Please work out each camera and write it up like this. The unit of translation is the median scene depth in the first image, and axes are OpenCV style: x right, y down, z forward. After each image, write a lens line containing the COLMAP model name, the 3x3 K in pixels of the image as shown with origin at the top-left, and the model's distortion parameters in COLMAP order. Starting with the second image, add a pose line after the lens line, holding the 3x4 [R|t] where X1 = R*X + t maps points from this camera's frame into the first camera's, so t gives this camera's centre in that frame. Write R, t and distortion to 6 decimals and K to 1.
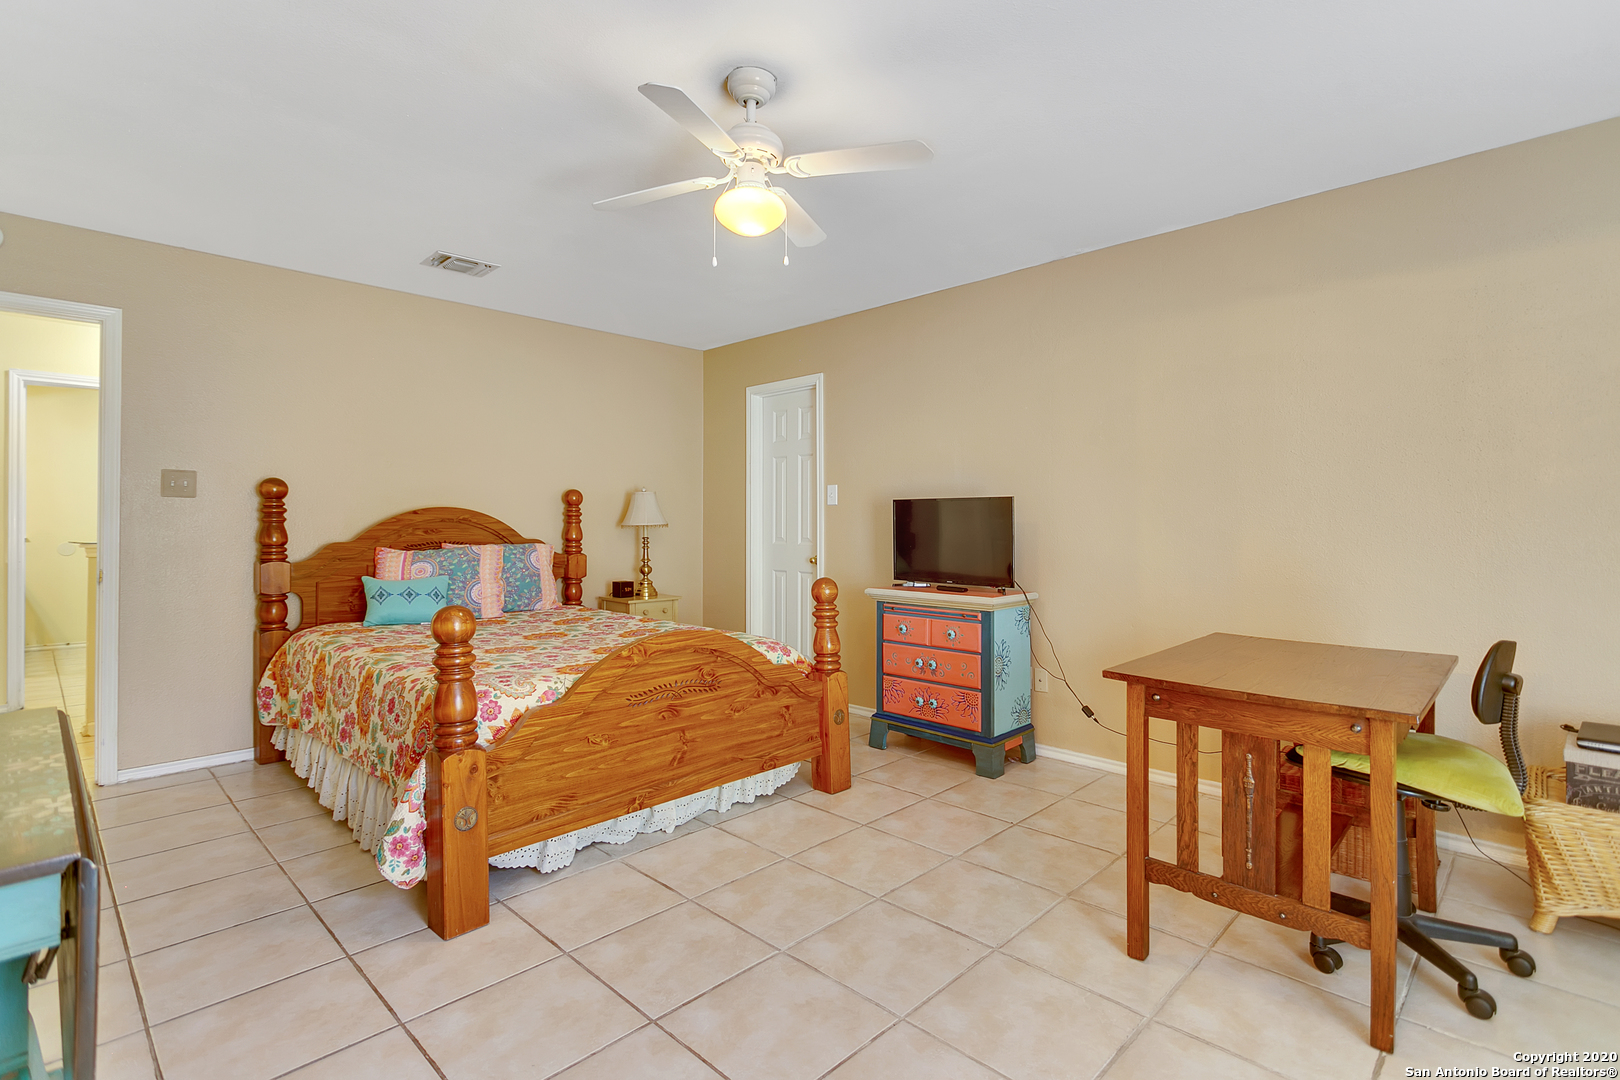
lens RADIAL K [[774.5, 0, 815.7], [0, 774.5, 528.7], [0, 0, 1]] dist [-0.001192, -0.000060]
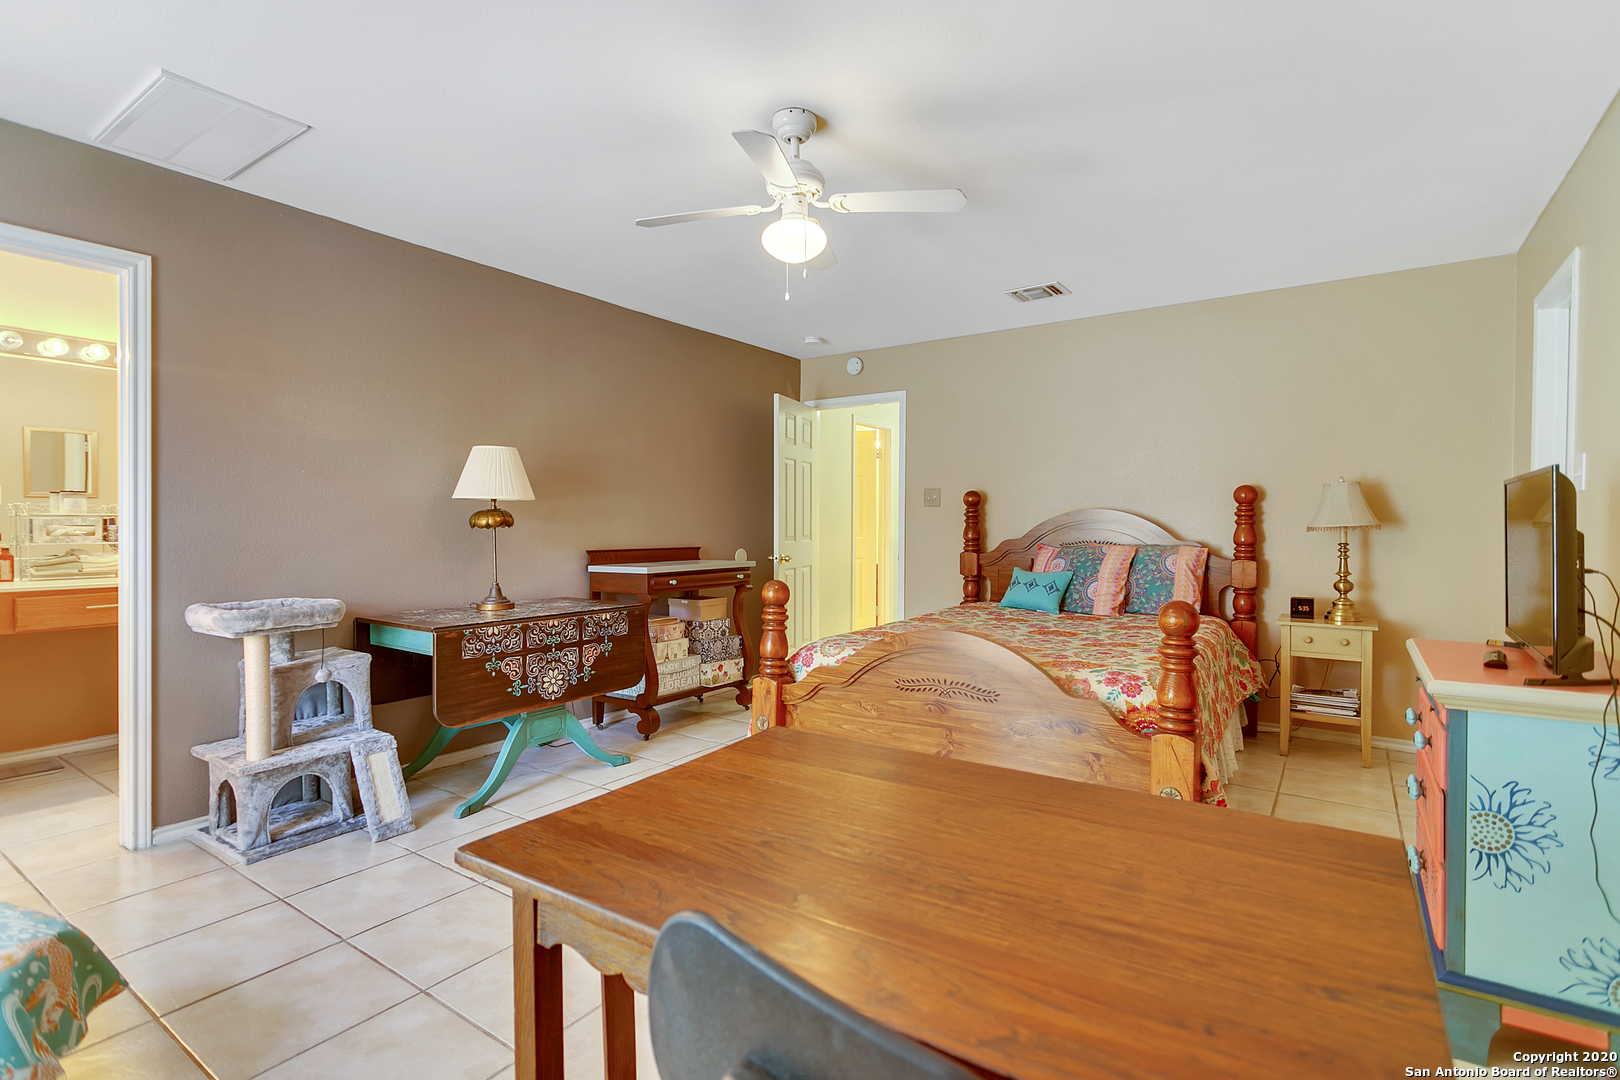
lens RADIAL K [[774.5, 0, 814.0], [0, 774.5, 535.8], [0, 0, 1]] dist [-0.001192, -0.000060]
pose [[0.163630, 0.017211, -0.986372, 0.619503], [-0.008750, 0.999834, 0.015994, -0.005344], [0.986483, 0.006014, 0.163753, 0.515543]]
